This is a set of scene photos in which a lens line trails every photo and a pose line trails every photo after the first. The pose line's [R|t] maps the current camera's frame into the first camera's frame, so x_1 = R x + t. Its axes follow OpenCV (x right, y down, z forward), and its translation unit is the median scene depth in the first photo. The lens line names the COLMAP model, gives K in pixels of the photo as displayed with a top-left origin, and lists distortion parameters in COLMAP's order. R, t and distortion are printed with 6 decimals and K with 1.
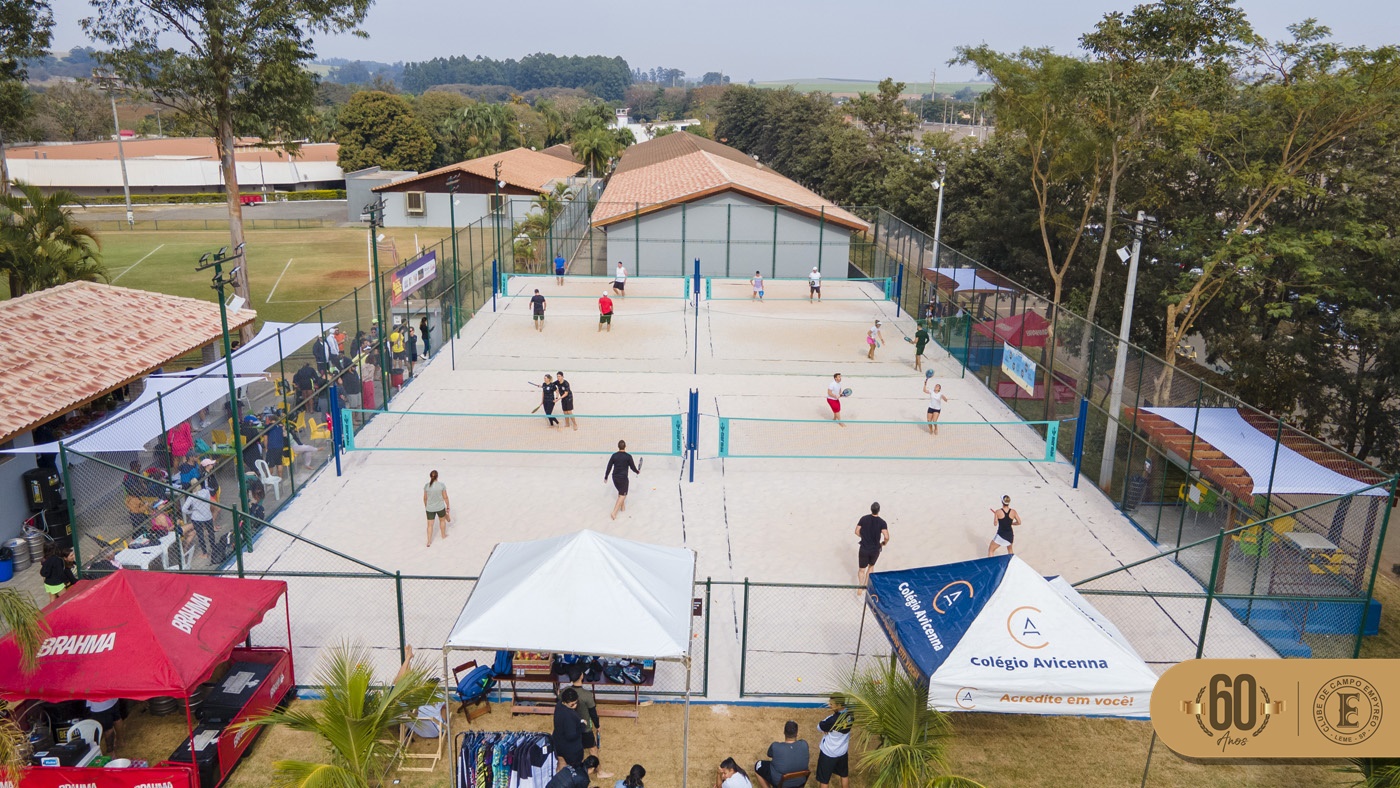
lens RADIAL K [[1016.1, 0, 700.0], [0, 1016.1, 394.0], [0, 0, 1]] dist [0.022591, 0.042463]
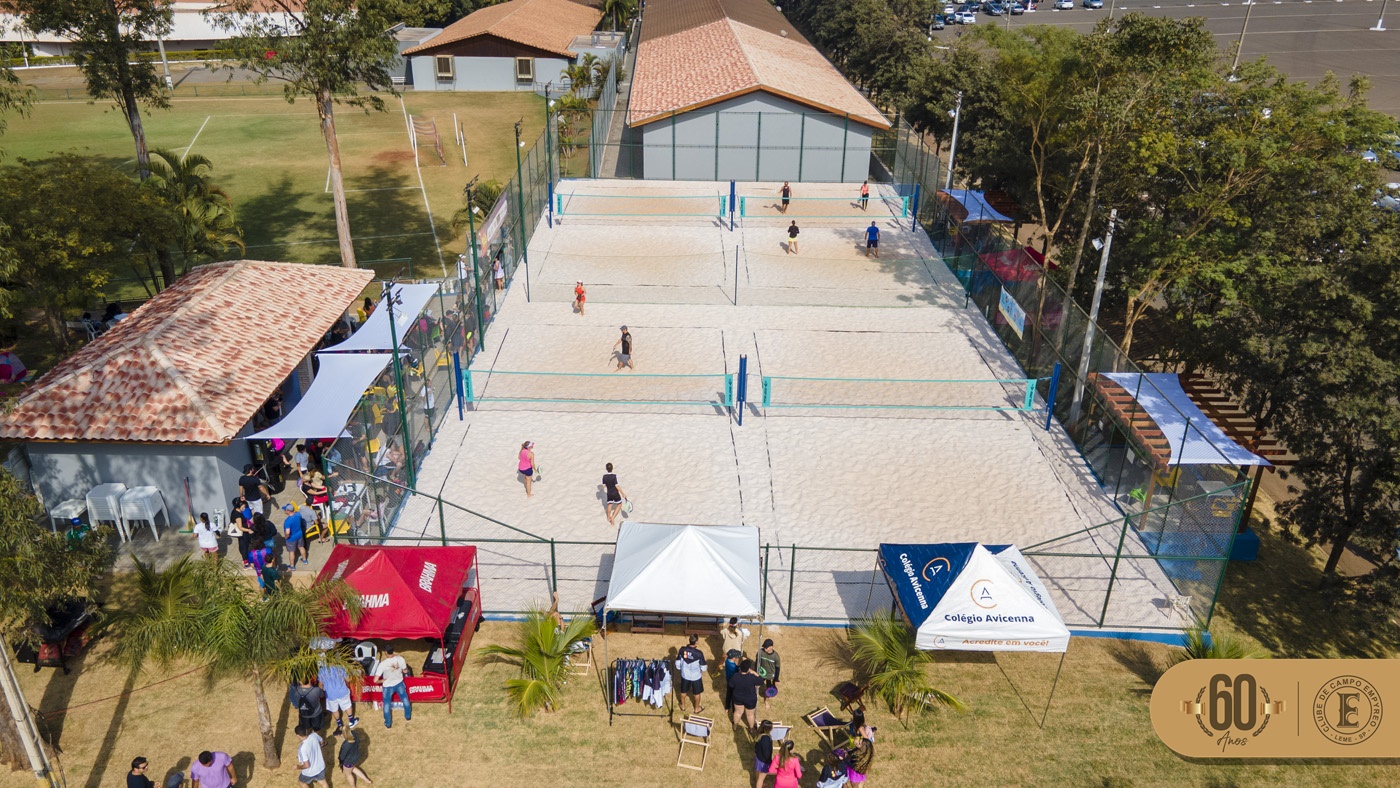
lens RADIAL K [[1016.1, 0, 700.0], [0, 1016.1, 394.0], [0, 0, 1]] dist [0.022591, 0.042463]
pose [[0.999918, 0.002512, -0.012529, -0.034173], [-0.000309, 0.984951, 0.172835, -0.135617], [0.012775, -0.172817, 0.984871, -0.184855]]
